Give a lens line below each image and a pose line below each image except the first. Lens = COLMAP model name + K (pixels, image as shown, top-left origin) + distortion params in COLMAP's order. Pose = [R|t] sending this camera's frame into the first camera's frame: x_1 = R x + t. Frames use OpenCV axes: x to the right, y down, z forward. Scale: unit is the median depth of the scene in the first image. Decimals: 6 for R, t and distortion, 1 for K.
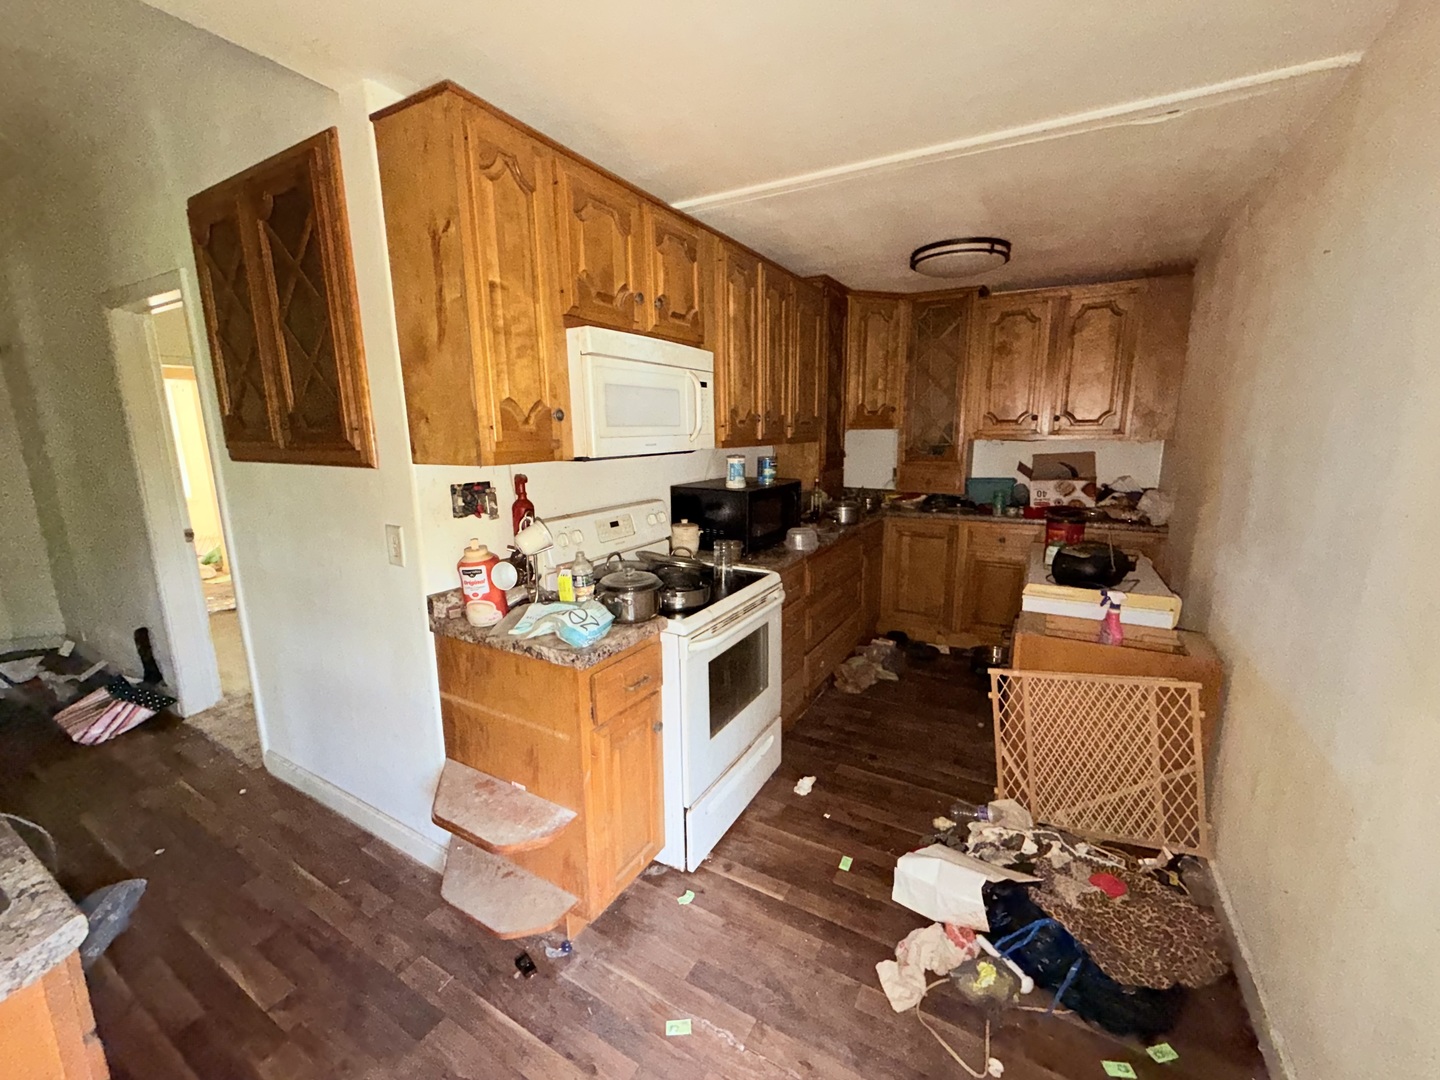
lens RADIAL K [[575.7, 0, 722.4], [0, 575.7, 538.8], [0, 0, 1]] dist [-0.000442, -0.000019]
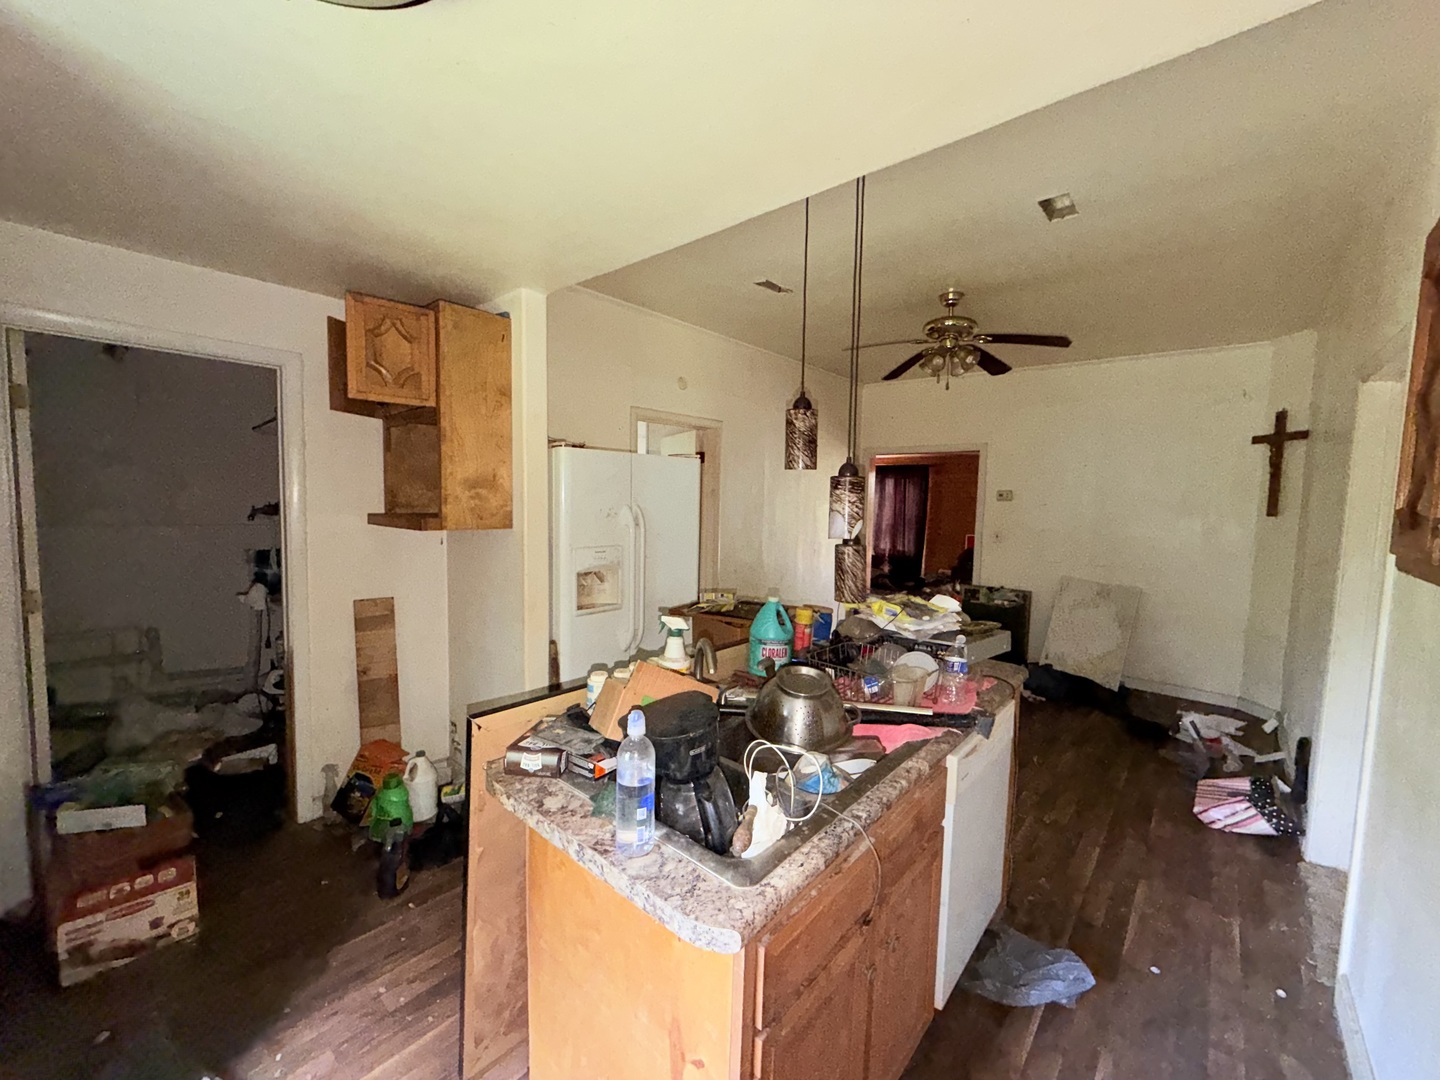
lens RADIAL K [[575.7, 0, 720.3], [0, 575.7, 538.2], [0, 0, 1]] dist [-0.000442, -0.000019]
pose [[-0.192159, 0.083758, -0.977783, 0.000021], [-0.206692, 0.970547, 0.123758, -0.069788], [0.959351, 0.225881, -0.169187, 0.234397]]
